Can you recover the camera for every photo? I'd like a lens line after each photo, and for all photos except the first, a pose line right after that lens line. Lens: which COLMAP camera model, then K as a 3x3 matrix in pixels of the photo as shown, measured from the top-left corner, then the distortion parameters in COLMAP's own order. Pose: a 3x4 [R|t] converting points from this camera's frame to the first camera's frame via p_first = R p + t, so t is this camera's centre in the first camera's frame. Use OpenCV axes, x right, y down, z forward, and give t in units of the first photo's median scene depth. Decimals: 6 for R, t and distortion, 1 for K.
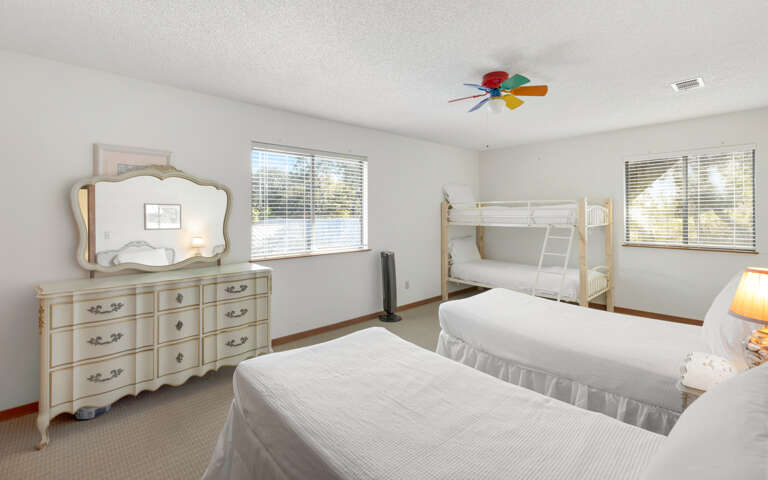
lens RADIAL K [[345.9, 0, 375.8], [0, 345.9, 220.1], [0, 0, 1]] dist [-0.021427, -0.000032]
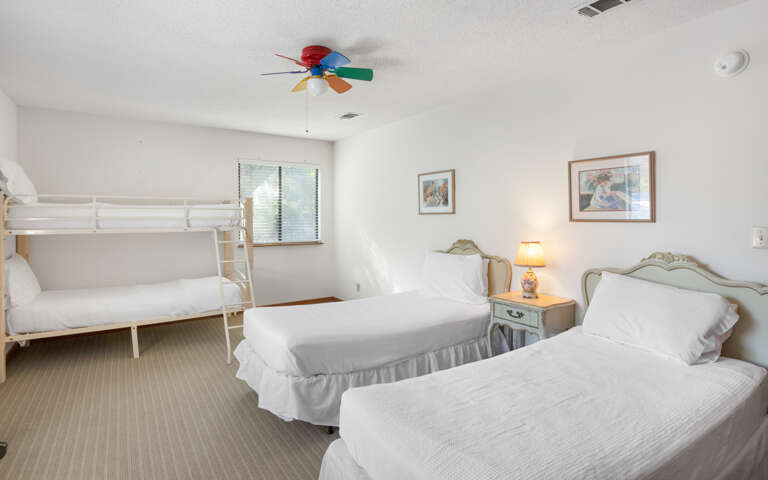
lens RADIAL K [[392.2, 0, 384.8], [0, 392.2, 225.9], [0, 0, 1]] dist [0.021751, -0.000299]
pose [[0.128520, -0.022141, 0.991460, -0.610549], [0.012883, 0.999704, 0.020655, -0.008381], [-0.991623, 0.010119, 0.128767, 0.726414]]
